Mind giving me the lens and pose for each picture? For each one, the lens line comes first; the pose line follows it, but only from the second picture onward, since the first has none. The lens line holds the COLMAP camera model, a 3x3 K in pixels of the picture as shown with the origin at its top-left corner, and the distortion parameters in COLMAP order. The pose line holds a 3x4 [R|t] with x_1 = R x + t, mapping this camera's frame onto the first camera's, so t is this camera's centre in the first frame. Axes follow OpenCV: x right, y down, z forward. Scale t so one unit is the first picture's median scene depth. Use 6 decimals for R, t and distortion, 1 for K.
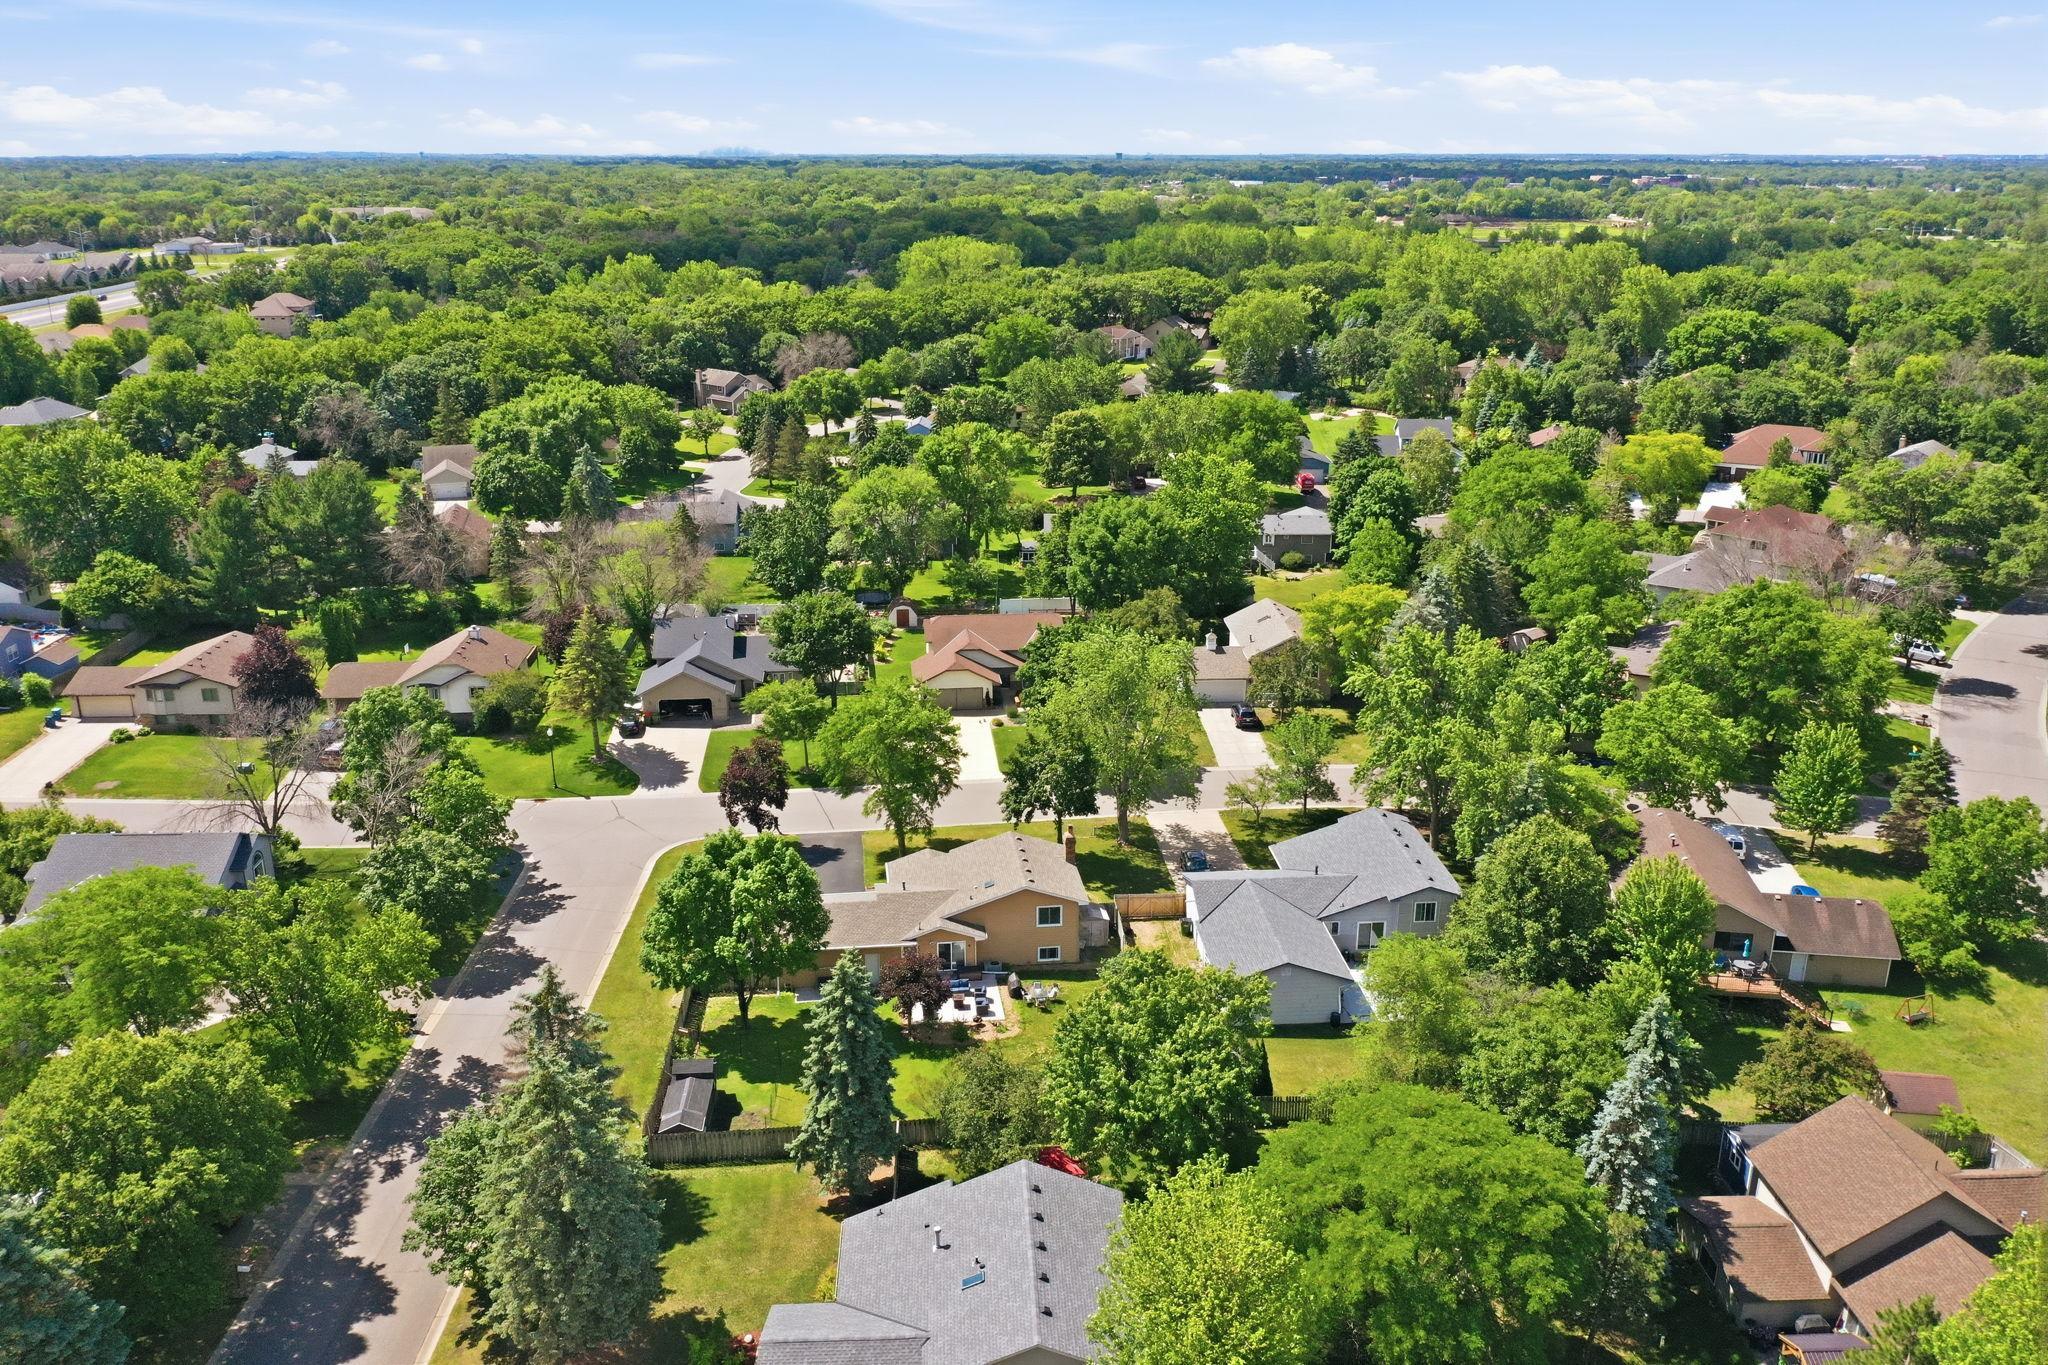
lens RADIAL K [[1612.6, 0, 1024.0], [0, 1612.6, 682.5], [0, 0, 1]] dist [-0.010361, 0.003367]
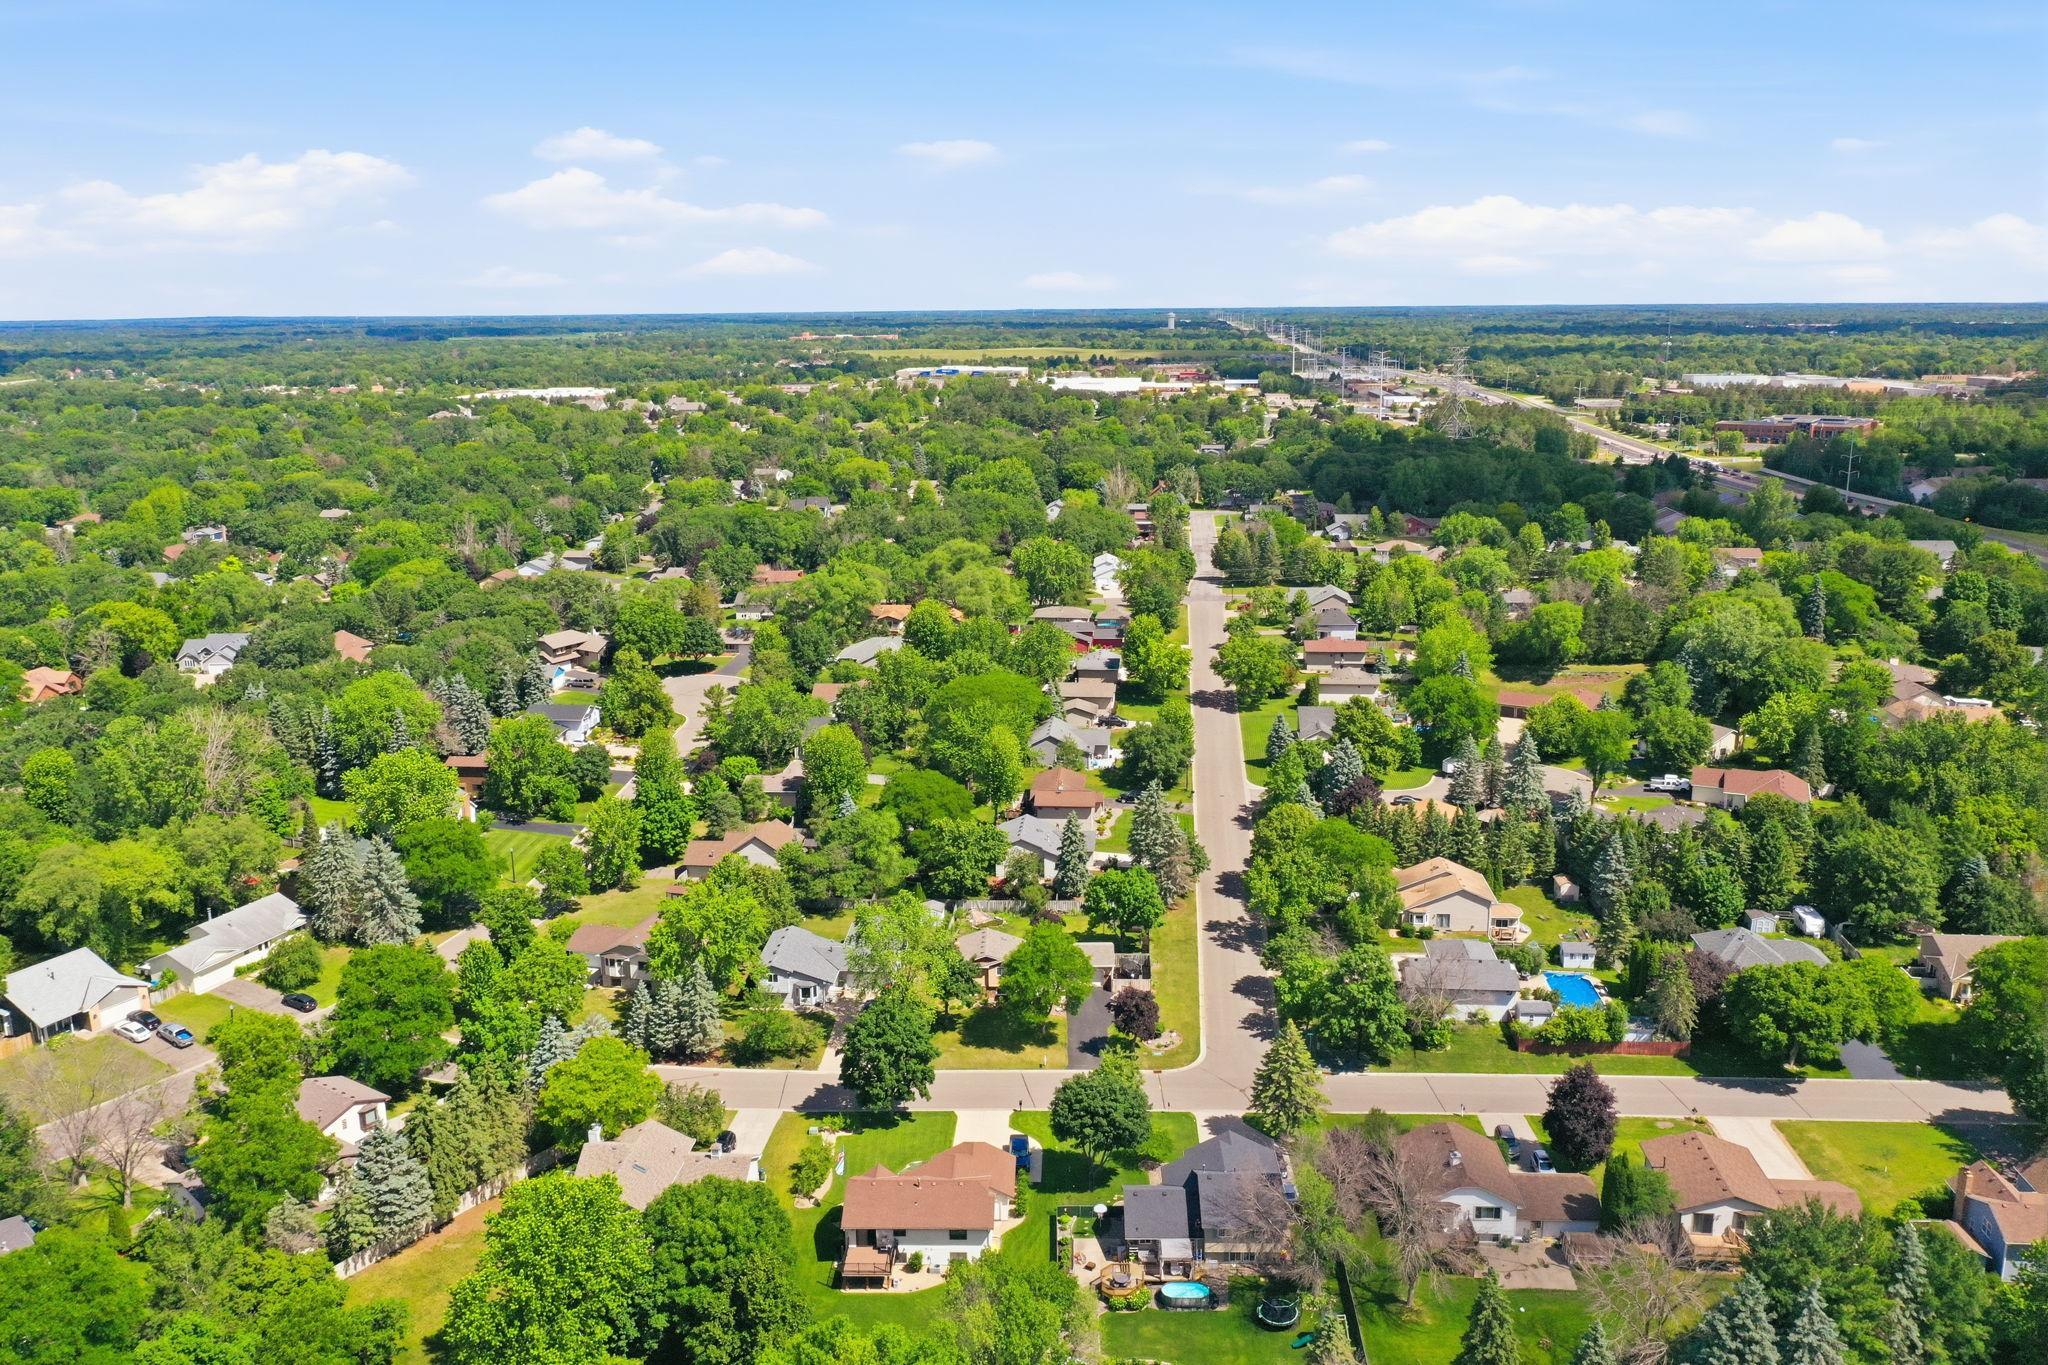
lens RADIAL K [[1612.6, 0, 1024.0], [0, 1612.6, 682.5], [0, 0, 1]] dist [-0.010361, 0.003367]
pose [[-0.991626, -0.032545, 0.124973, -0.174707], [0.037403, 0.853864, 0.519150, -0.716270], [-0.123606, 0.519477, -0.845497, 1.541073]]
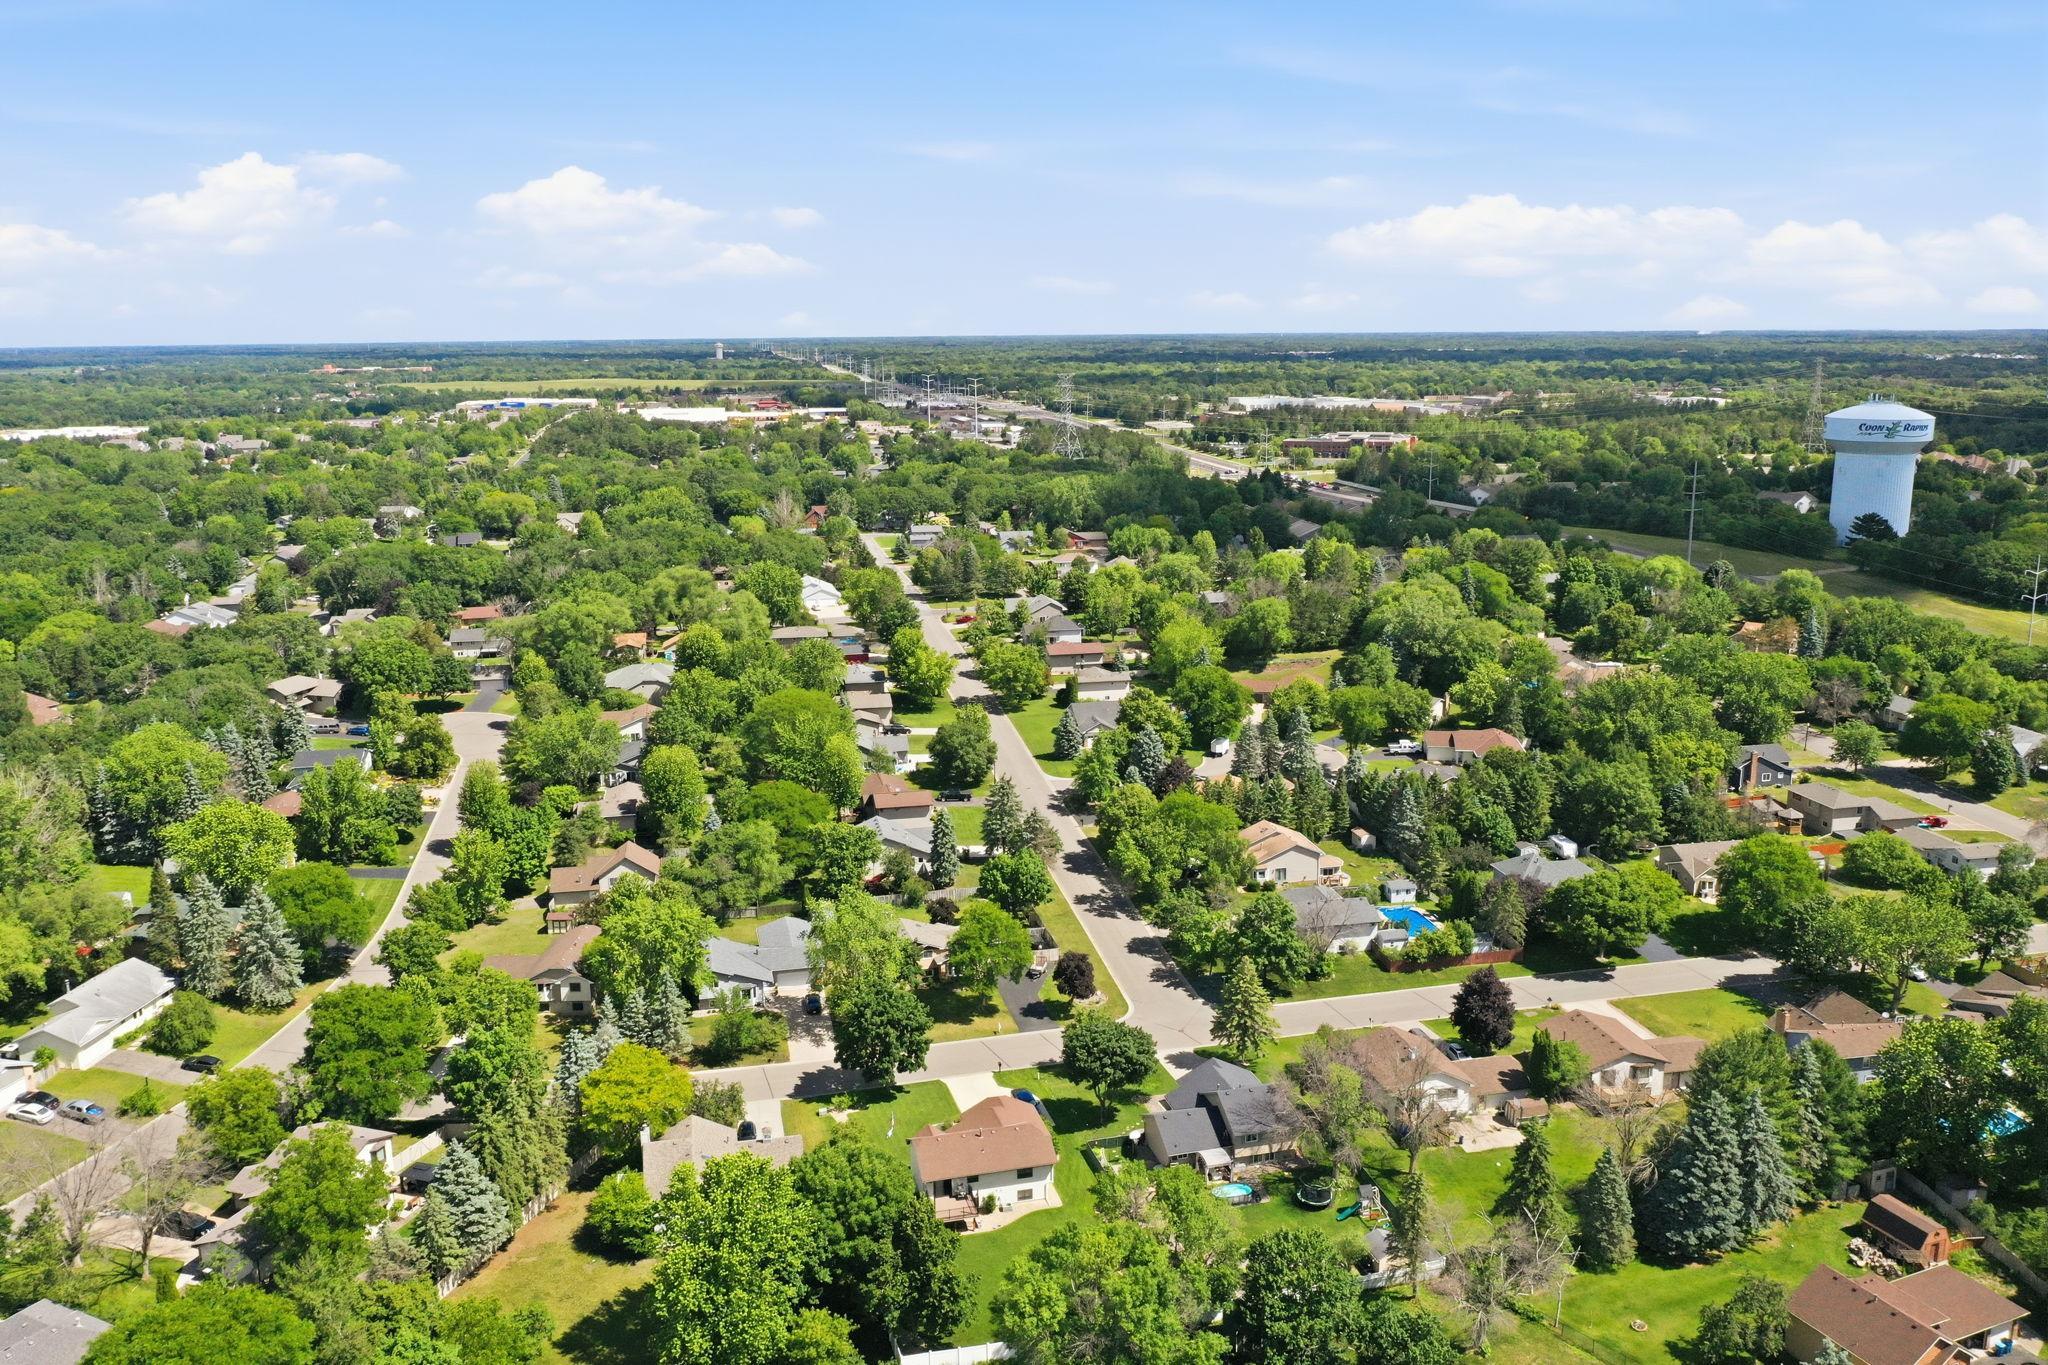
lens RADIAL K [[1612.6, 0, 1024.0], [0, 1612.6, 682.5], [0, 0, 1]] dist [-0.010361, 0.003367]
pose [[-0.988408, 0.028830, -0.149057, 0.089182], [-0.050503, 0.863456, 0.501890, -0.742538], [0.143174, 0.503600, -0.851991, 1.631342]]
